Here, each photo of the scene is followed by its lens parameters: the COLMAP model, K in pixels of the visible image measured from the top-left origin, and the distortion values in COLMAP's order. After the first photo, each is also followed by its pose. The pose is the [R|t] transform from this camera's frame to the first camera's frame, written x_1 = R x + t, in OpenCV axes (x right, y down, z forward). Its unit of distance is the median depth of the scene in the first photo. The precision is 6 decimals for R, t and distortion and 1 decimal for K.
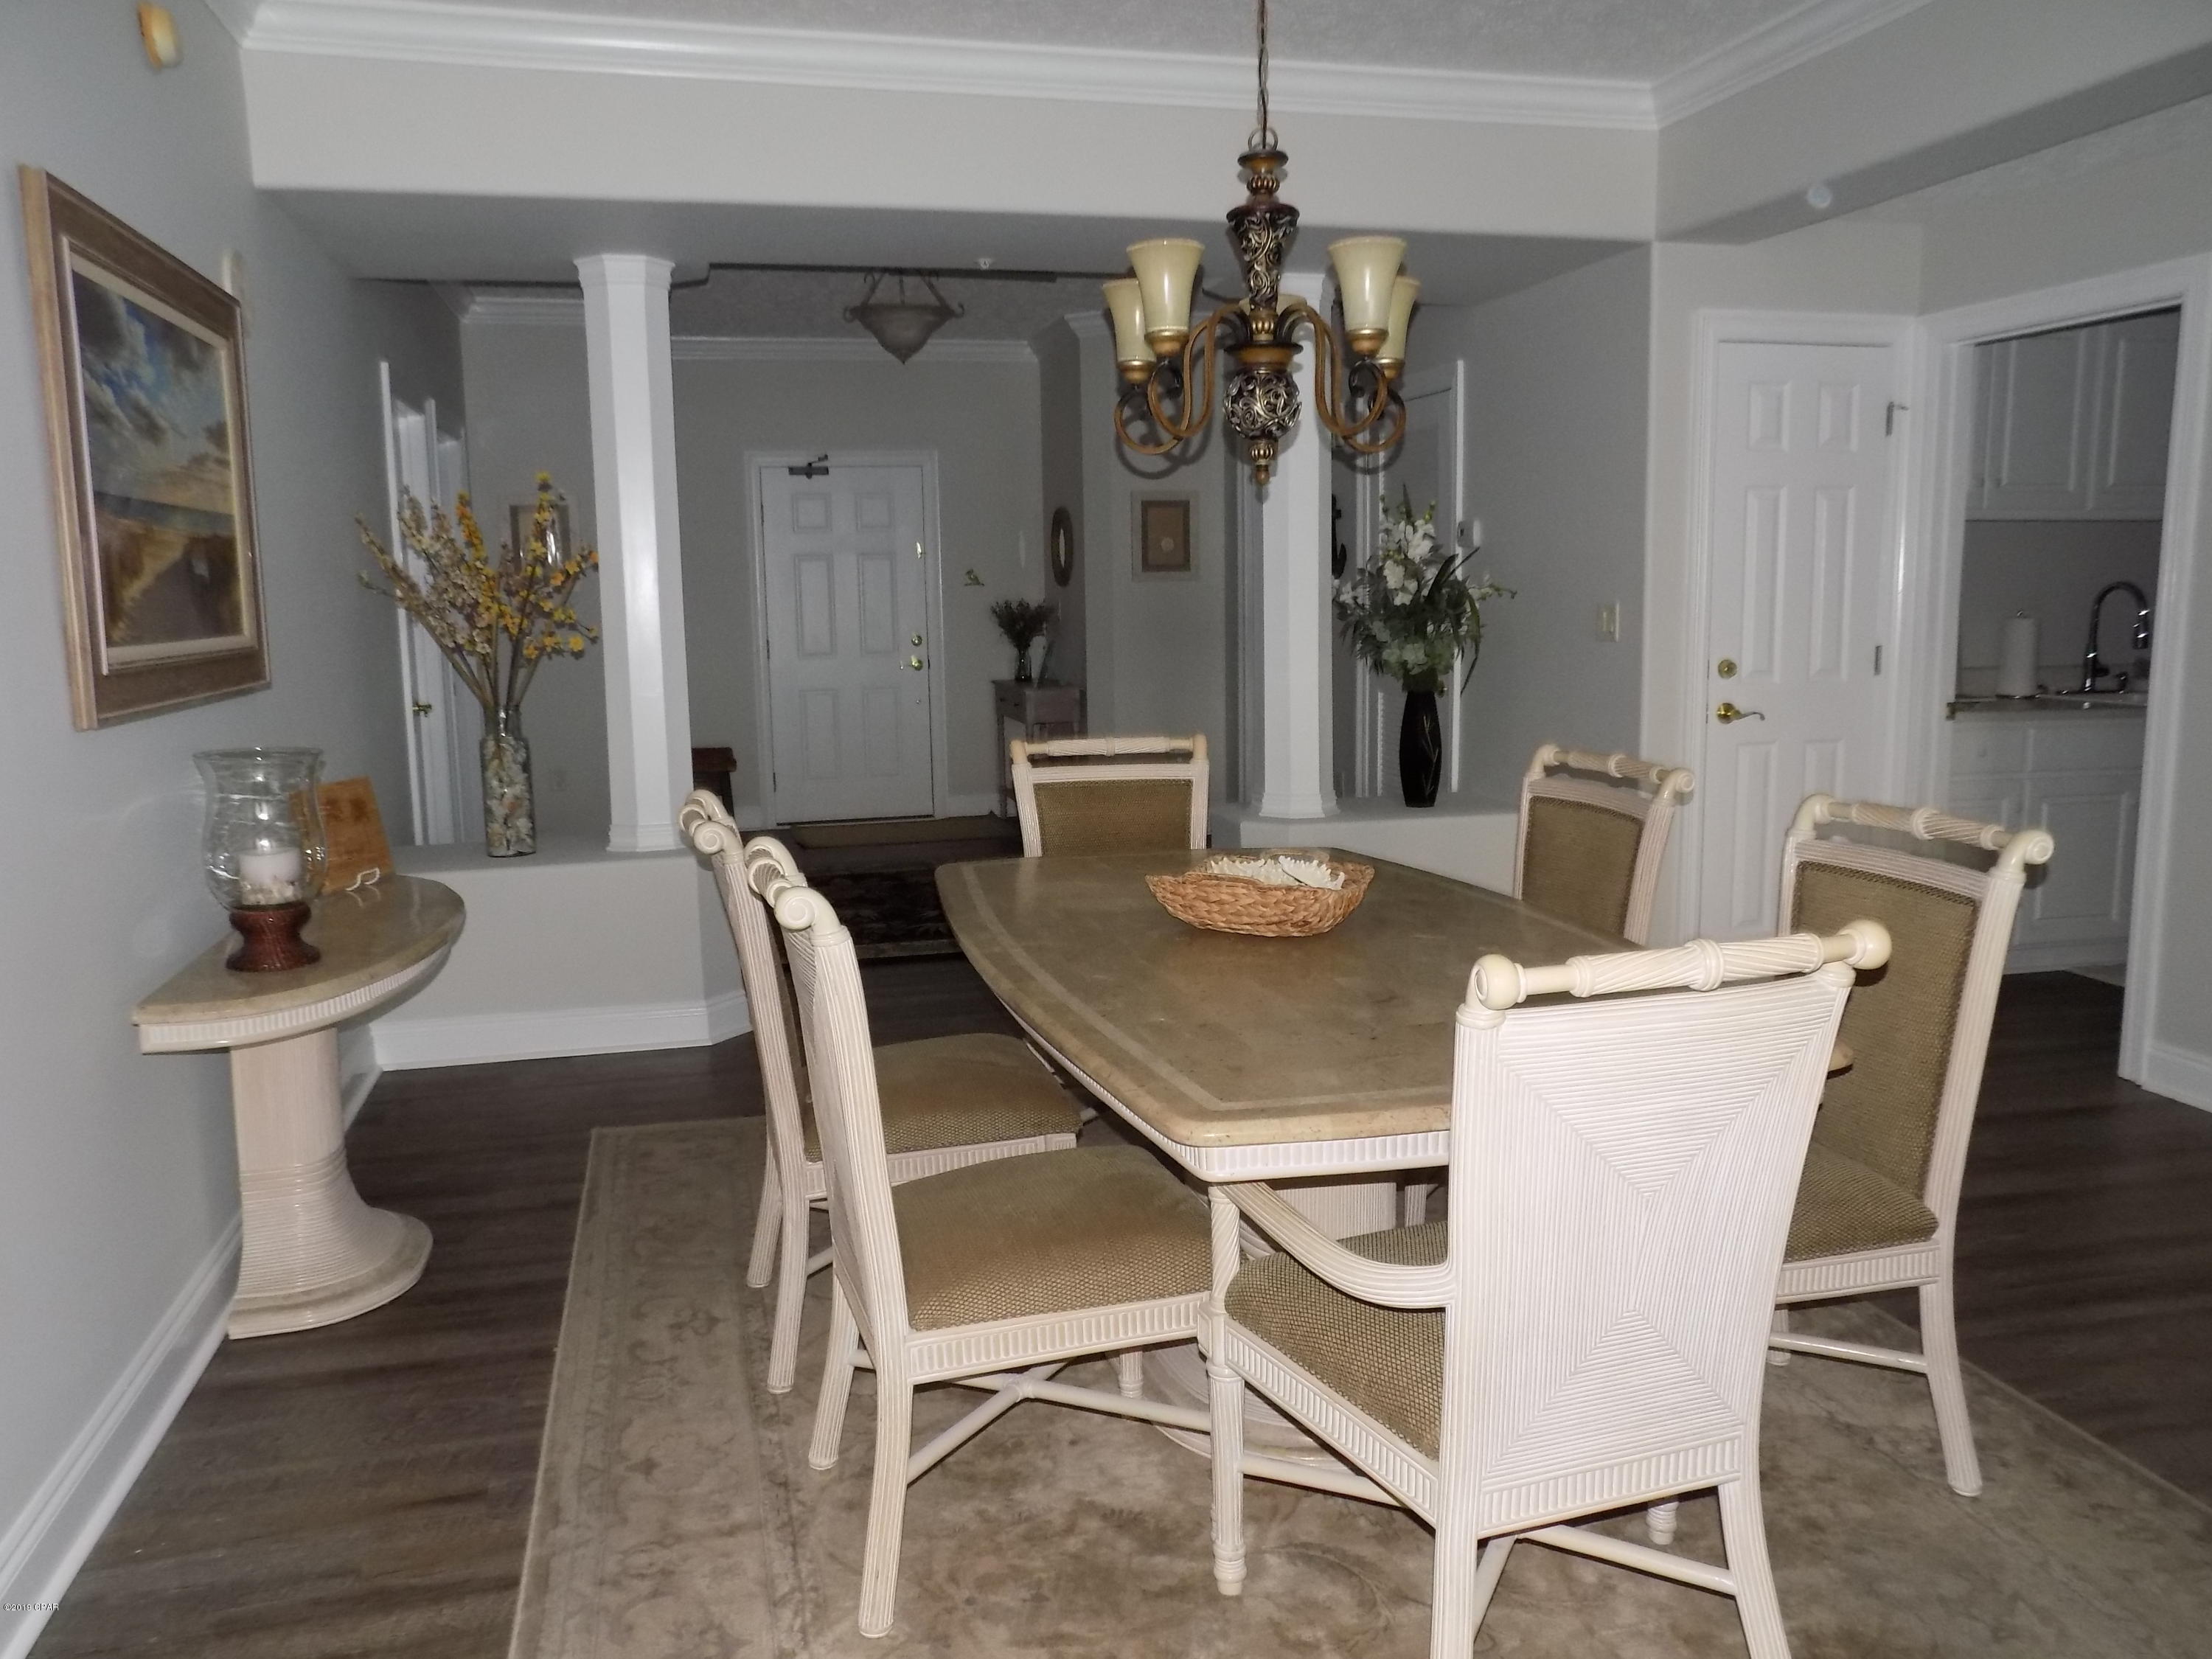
lens RADIAL K [[1640.8, 0, 1105.4], [0, 1640.8, 835.6], [0, 0, 1]] dist [-0.060822, 0.084568]
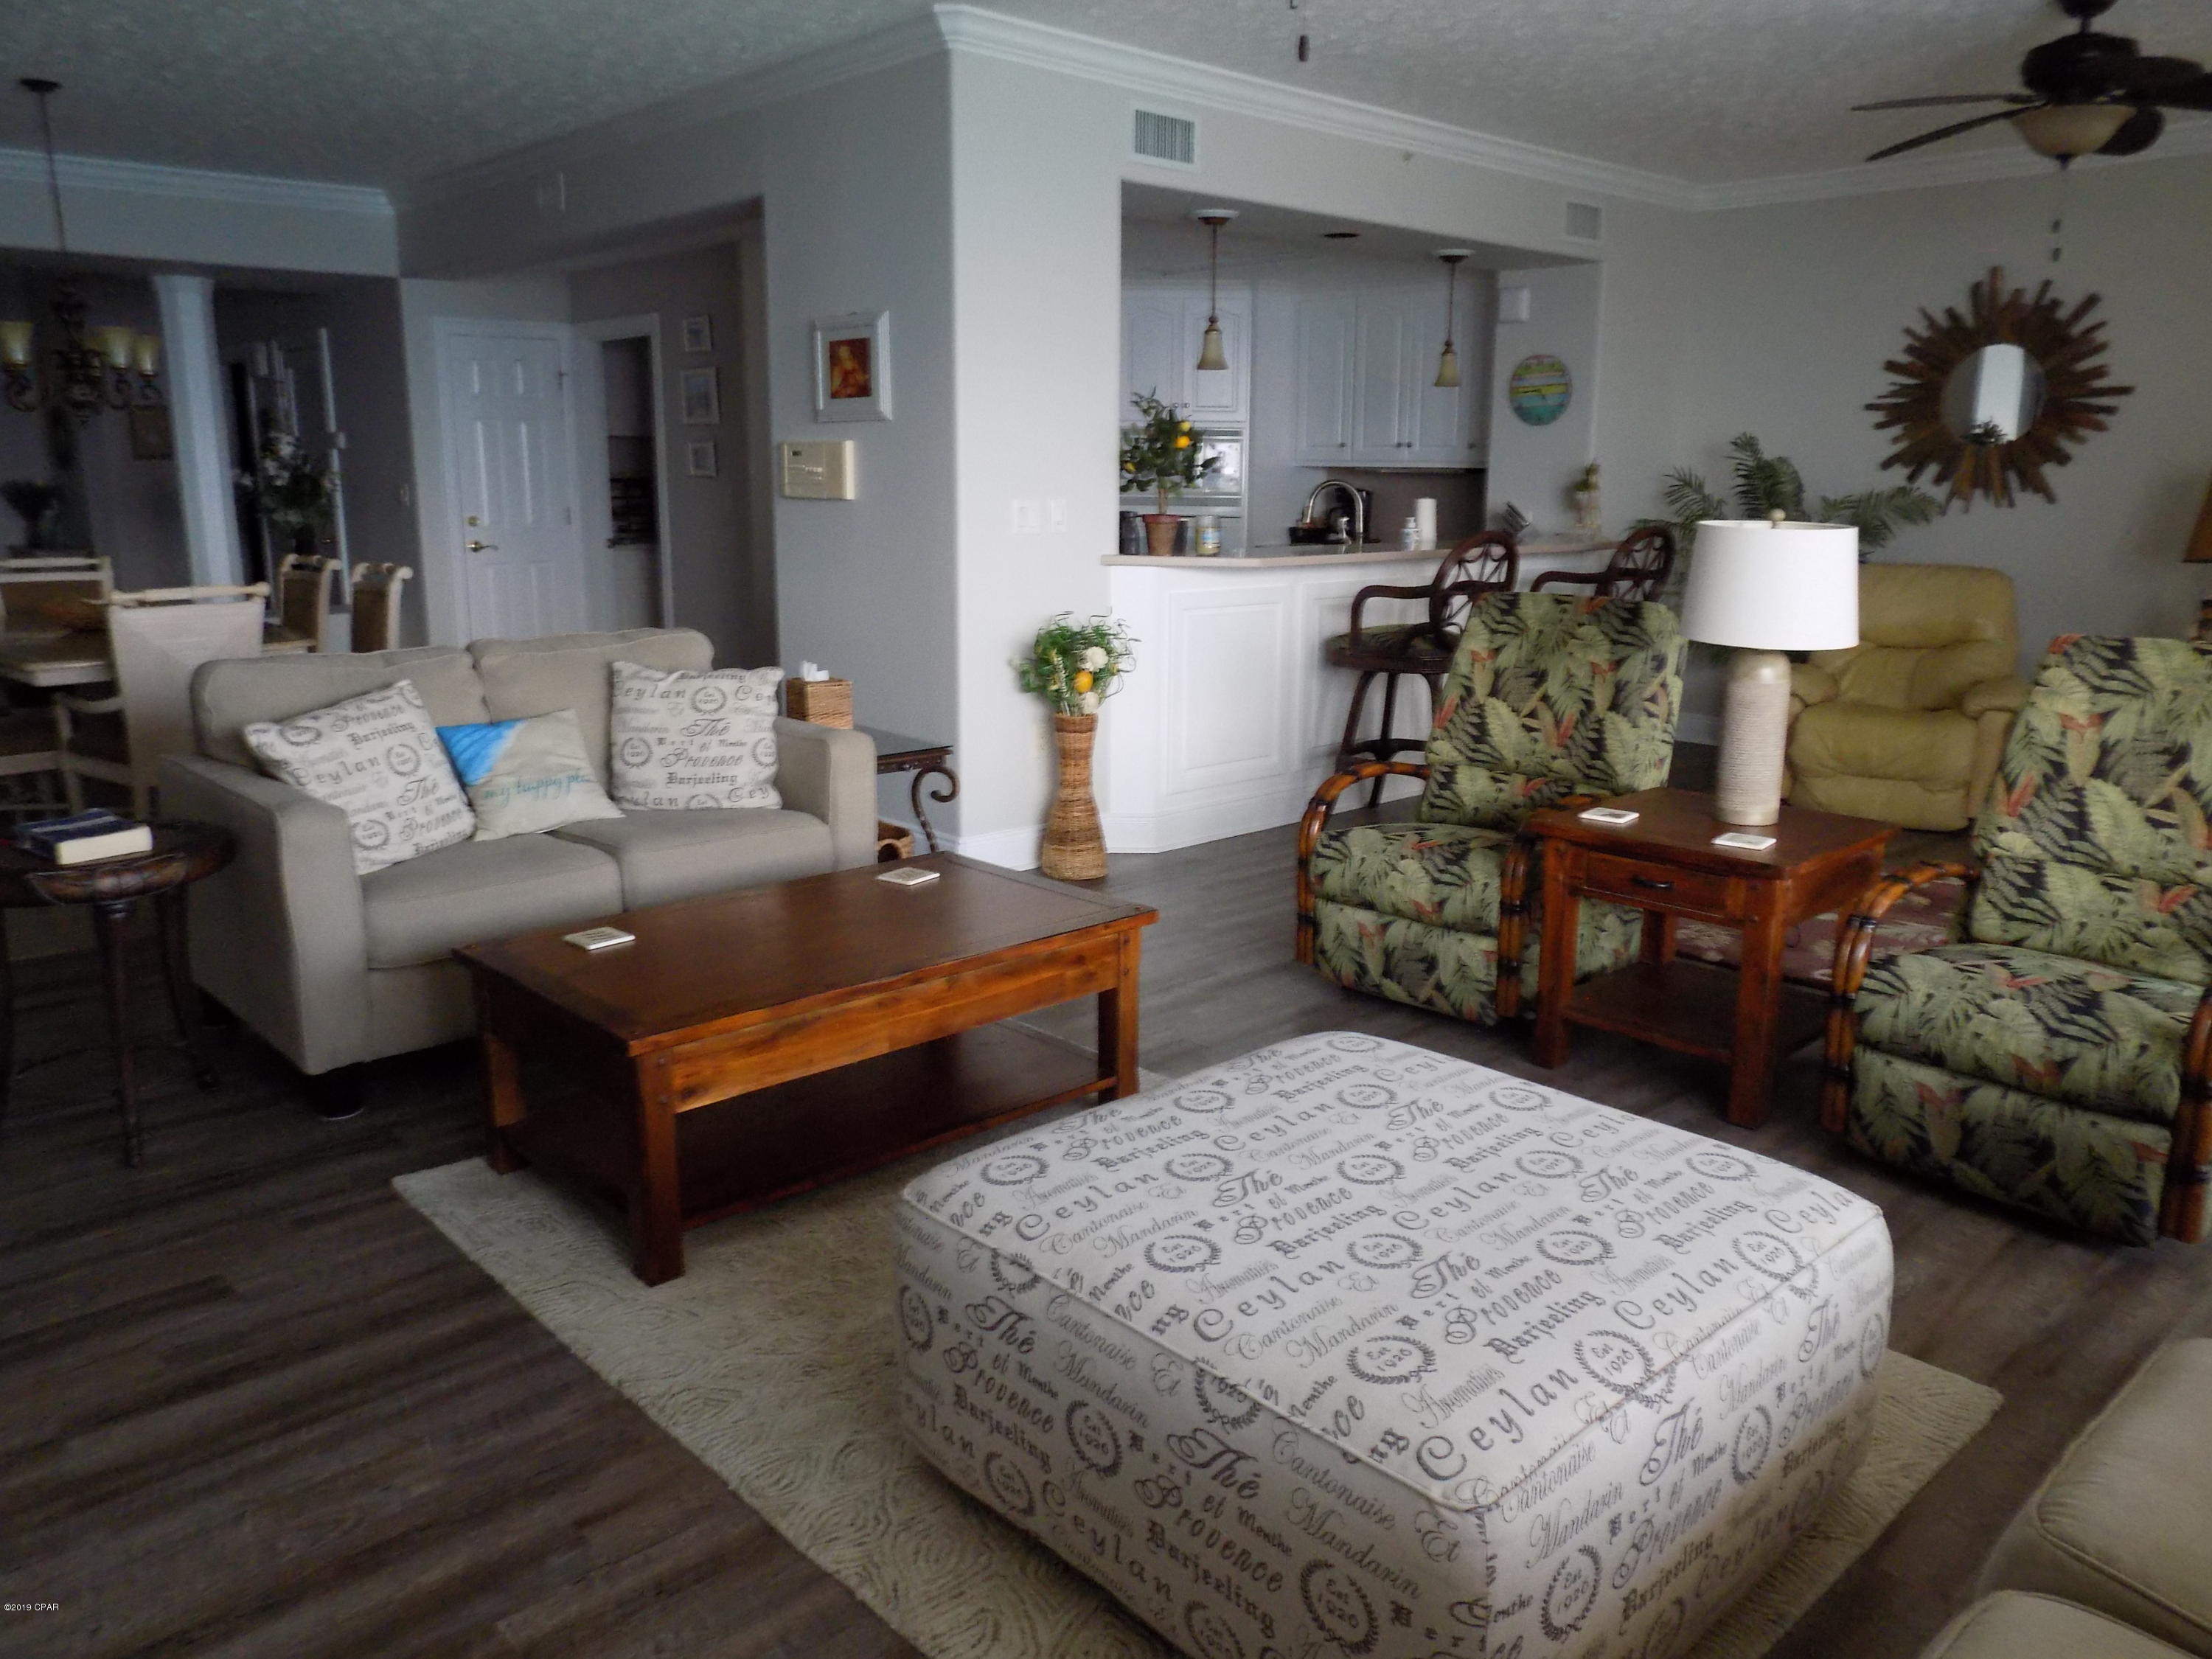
lens RADIAL K [[1640.8, 0, 1112.5], [0, 1640.8, 841.7], [0, 0, 1]] dist [-0.060822, 0.084568]
pose [[0.883514, -0.094521, 0.458768, 0.150183], [0.060439, 0.994245, 0.088451, 0.131274], [-0.464488, -0.050420, 0.884143, -0.923812]]
